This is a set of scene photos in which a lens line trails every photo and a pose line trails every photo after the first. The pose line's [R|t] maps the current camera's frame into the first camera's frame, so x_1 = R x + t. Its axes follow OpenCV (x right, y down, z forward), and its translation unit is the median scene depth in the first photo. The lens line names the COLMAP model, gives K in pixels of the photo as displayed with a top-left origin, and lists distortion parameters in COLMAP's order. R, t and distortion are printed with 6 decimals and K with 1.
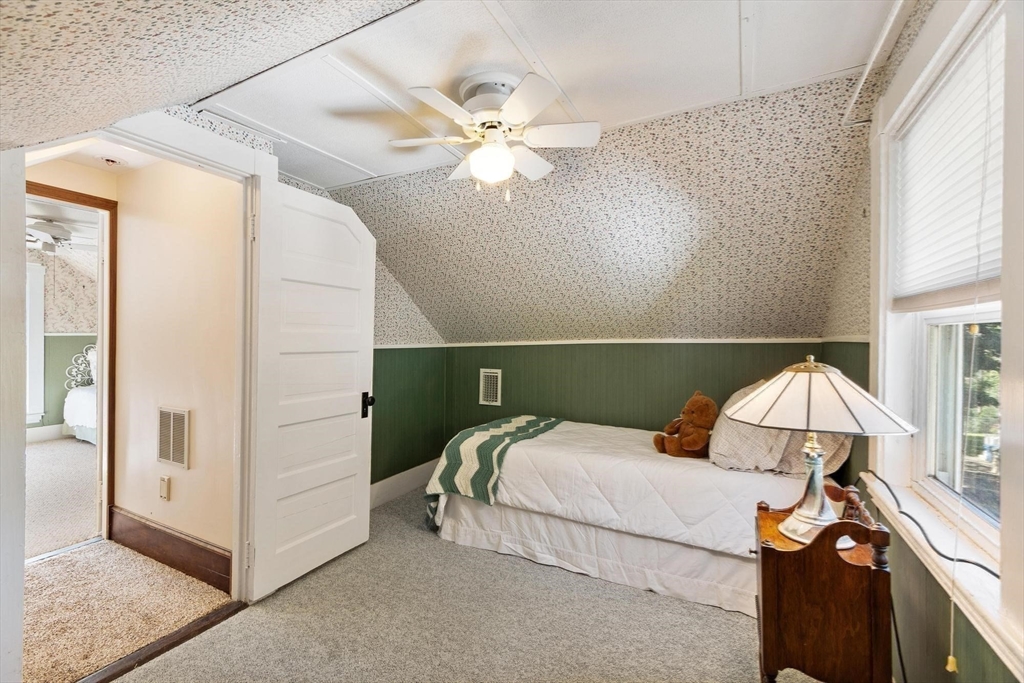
lens RADIAL K [[445.4, 0, 505.9], [0, 445.4, 339.3], [0, 0, 1]] dist [0.000107, -0.000794]
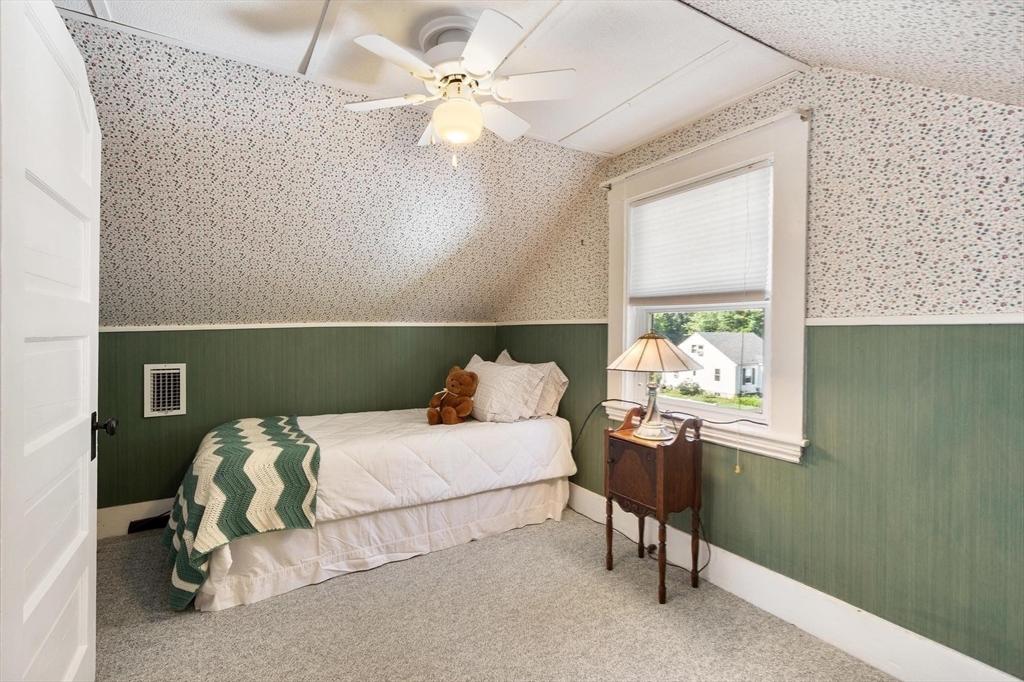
lens RADIAL K [[445.4, 0, 476.6], [0, 445.4, 338.9], [0, 0, 1]] dist [0.000107, -0.000794]
pose [[0.536784, -0.018794, 0.843510, -0.537104], [-0.000048, 0.999751, 0.022306, 0.018051], [-0.843720, -0.012014, 0.536650, 0.329291]]
